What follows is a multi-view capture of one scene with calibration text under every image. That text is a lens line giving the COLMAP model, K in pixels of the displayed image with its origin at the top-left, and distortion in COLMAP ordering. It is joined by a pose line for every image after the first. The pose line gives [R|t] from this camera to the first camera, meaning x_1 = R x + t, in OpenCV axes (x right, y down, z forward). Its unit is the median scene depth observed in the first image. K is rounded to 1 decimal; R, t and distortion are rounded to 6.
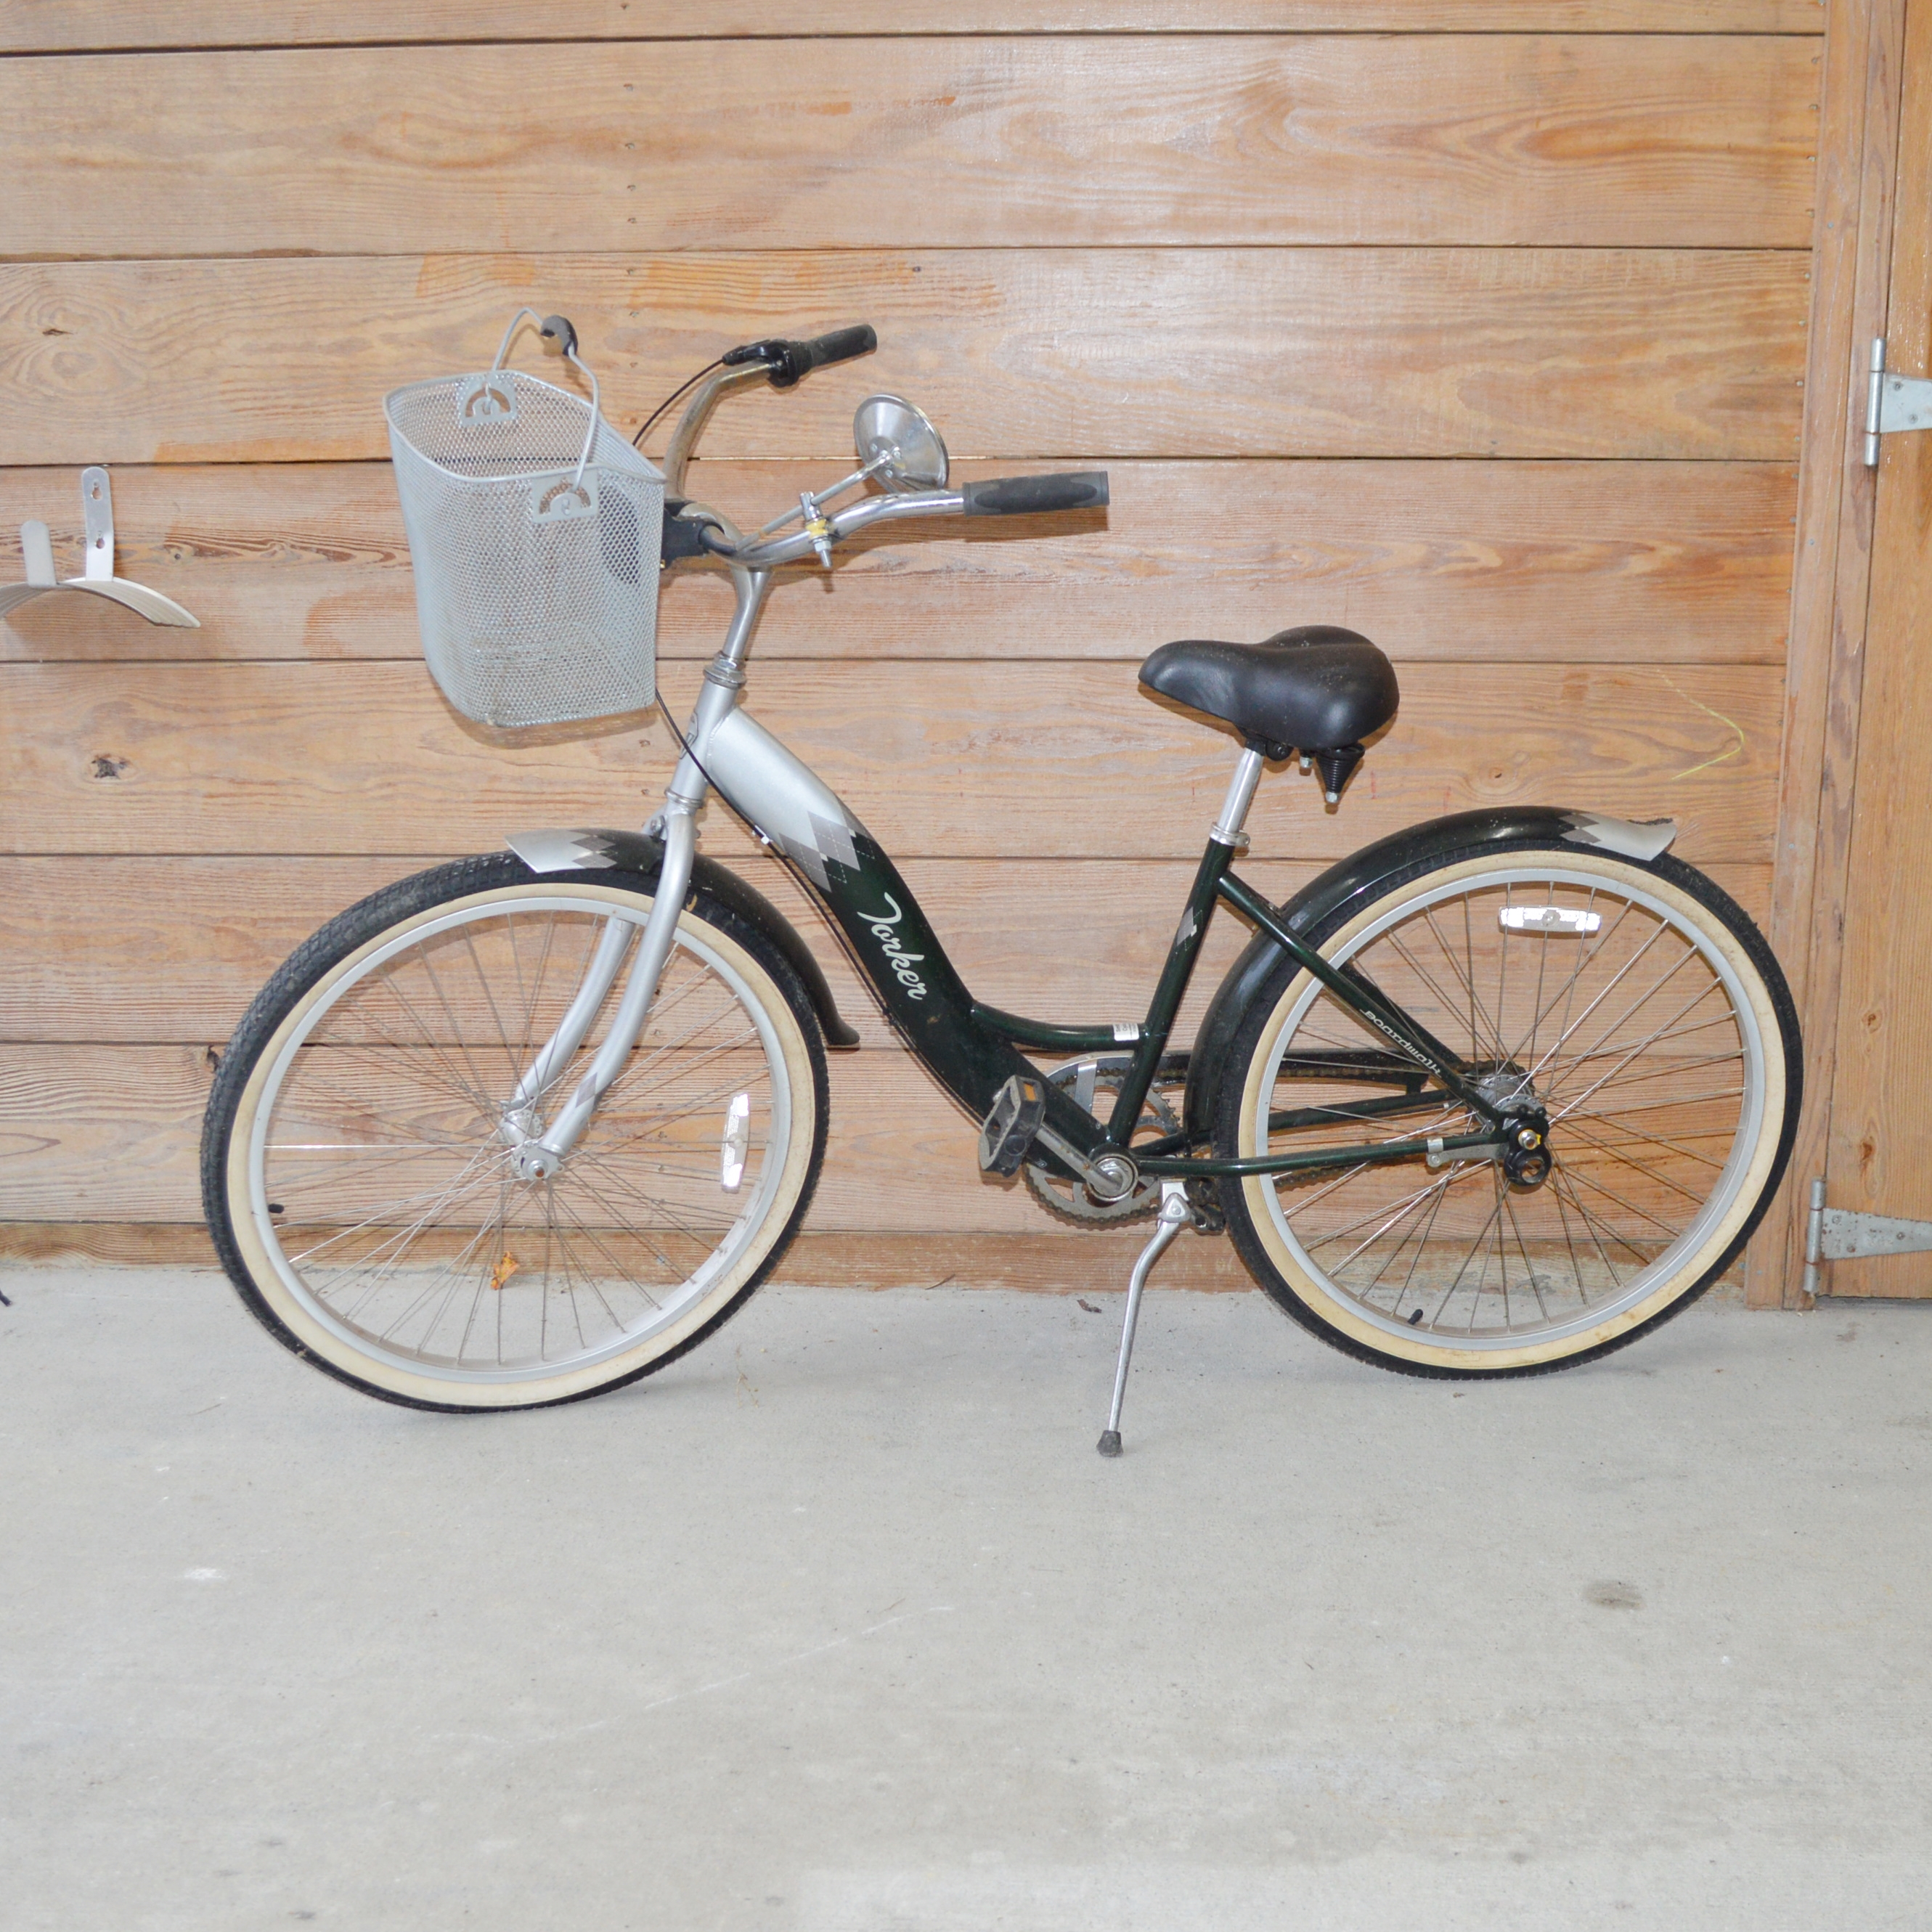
lens RADIAL K [[2562.9, 0, 1037.1], [0, 2562.9, 983.8], [0, 0, 1]] dist [-0.084023, 0.009563]
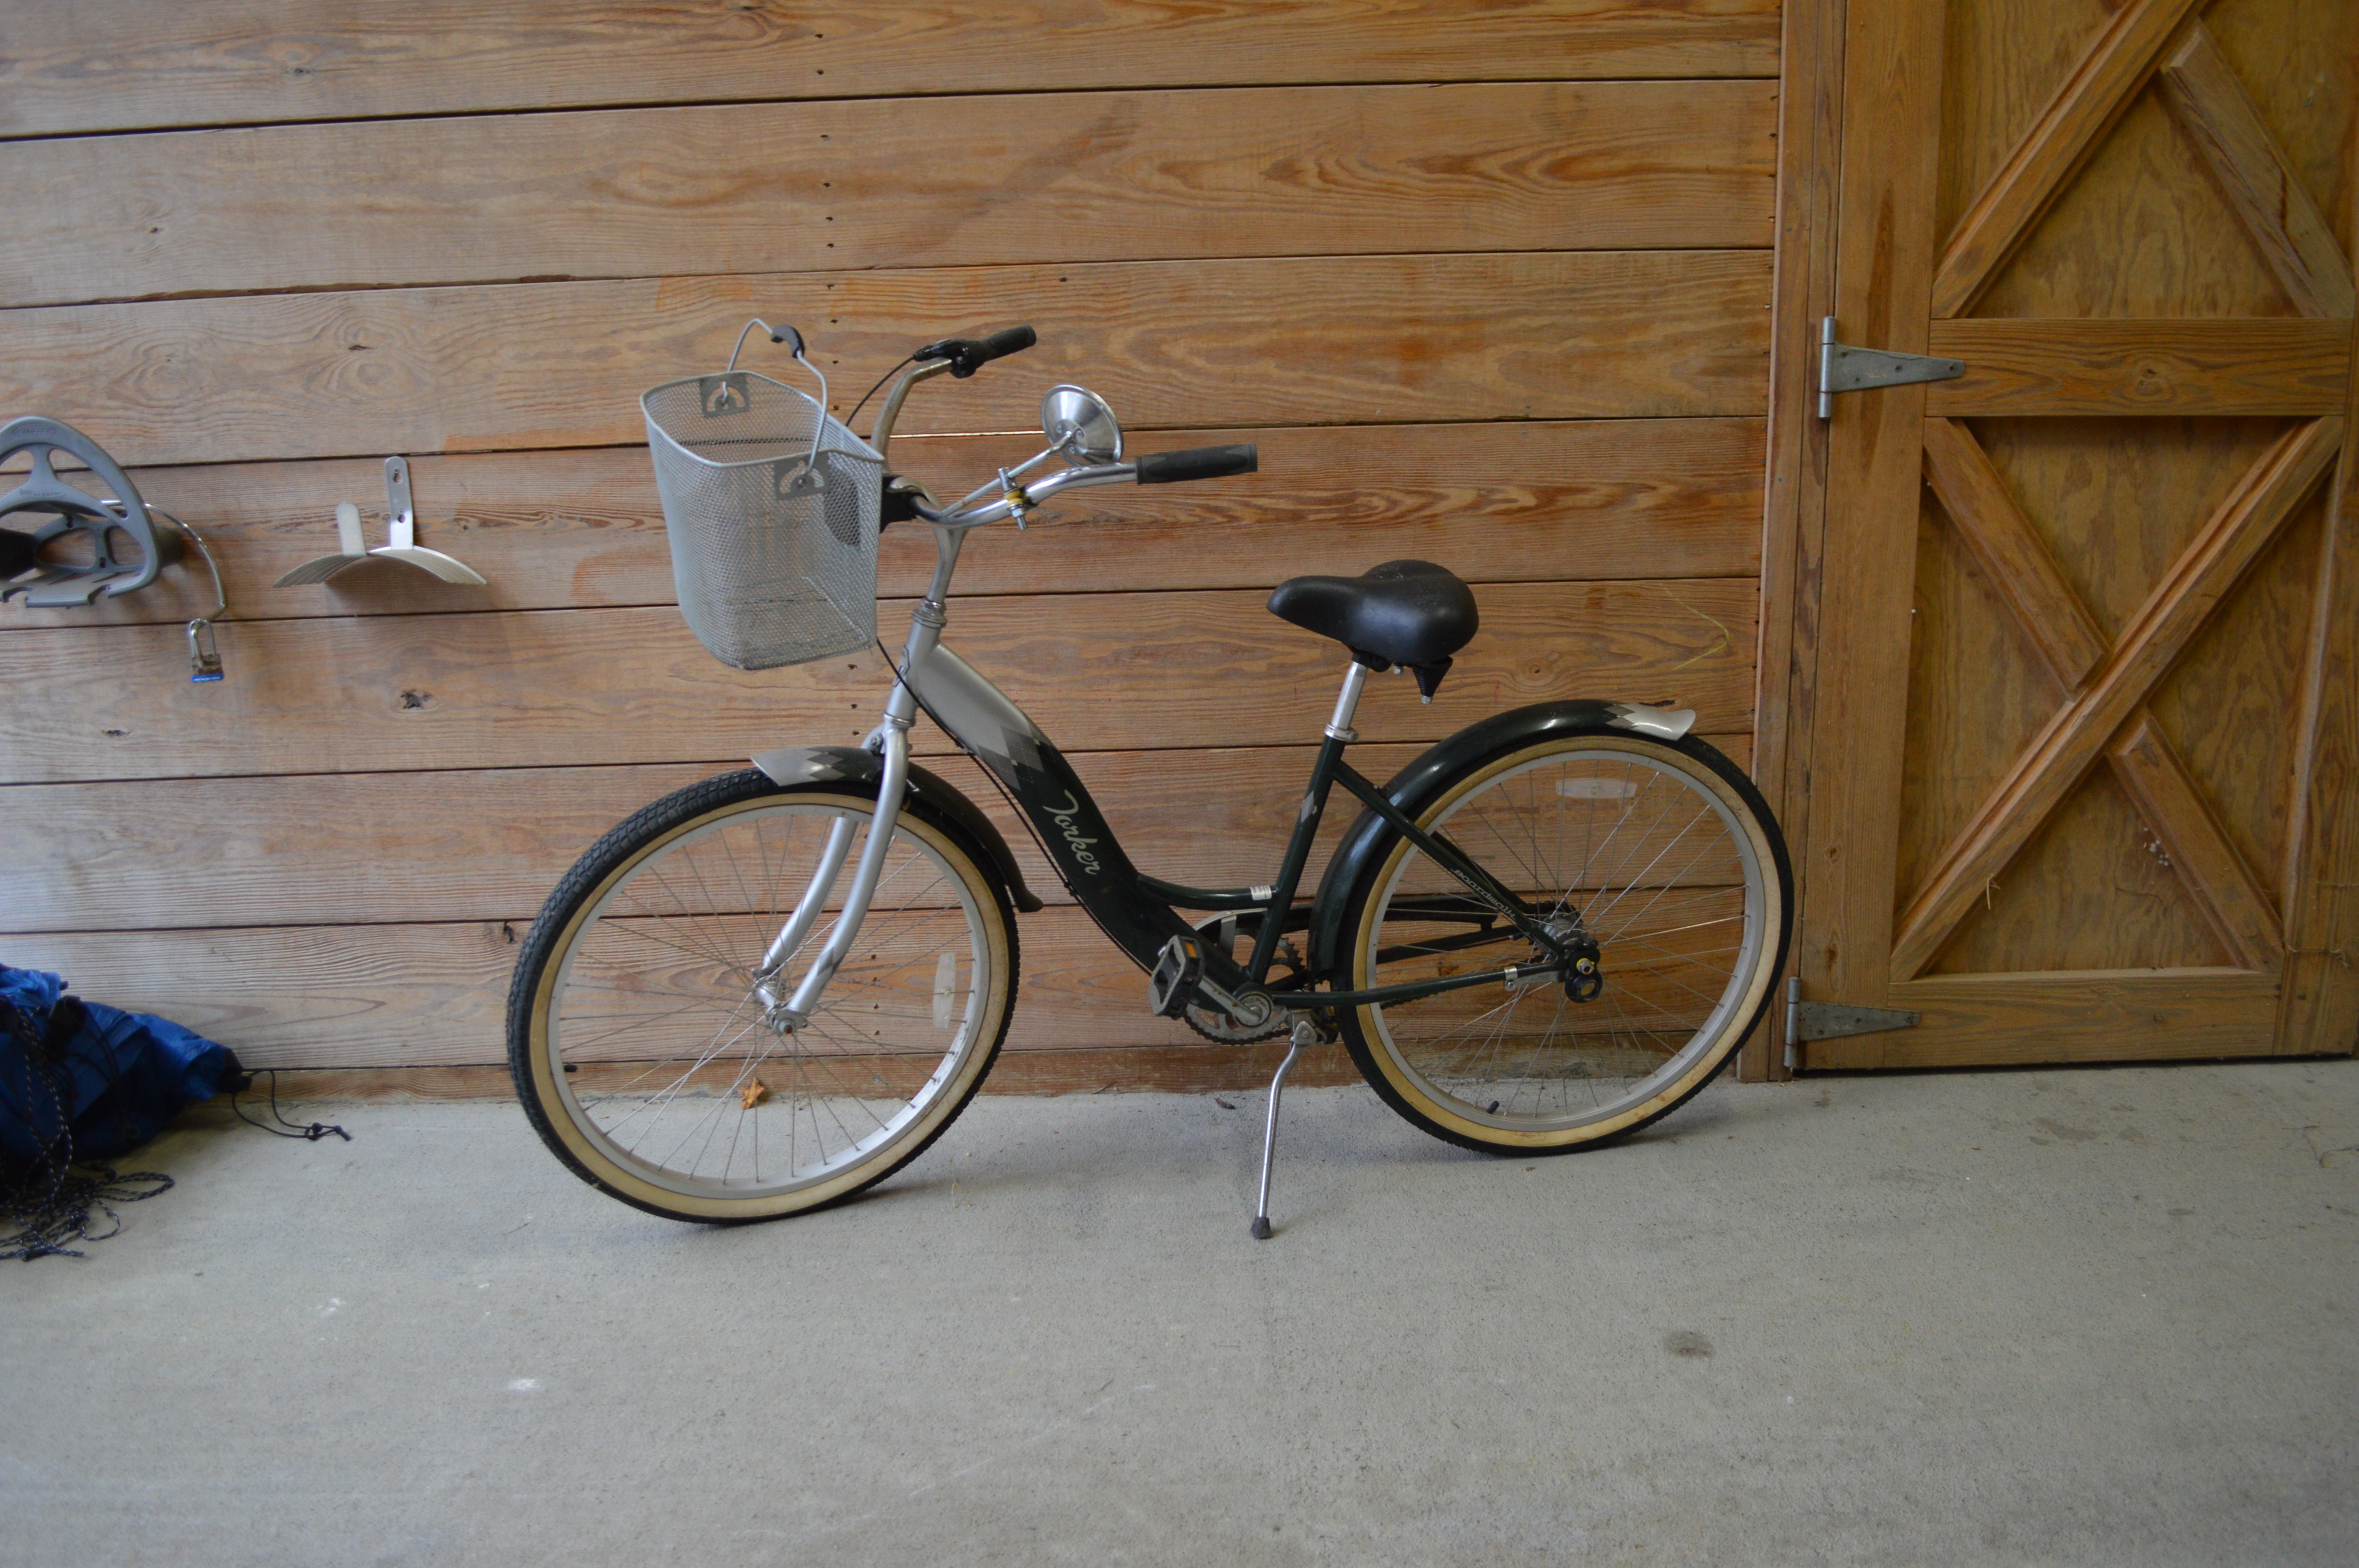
lens RADIAL K [[1855.7, 0, 1179.5], [0, 1855.7, 784.0], [0, 0, 1]] dist [-0.083616, 0.009684]
pose [[0.998215, -0.035609, 0.047953, -0.042151], [0.035857, 0.999348, -0.004334, -0.028991], [-0.047767, 0.006046, 0.998840, 0.101019]]
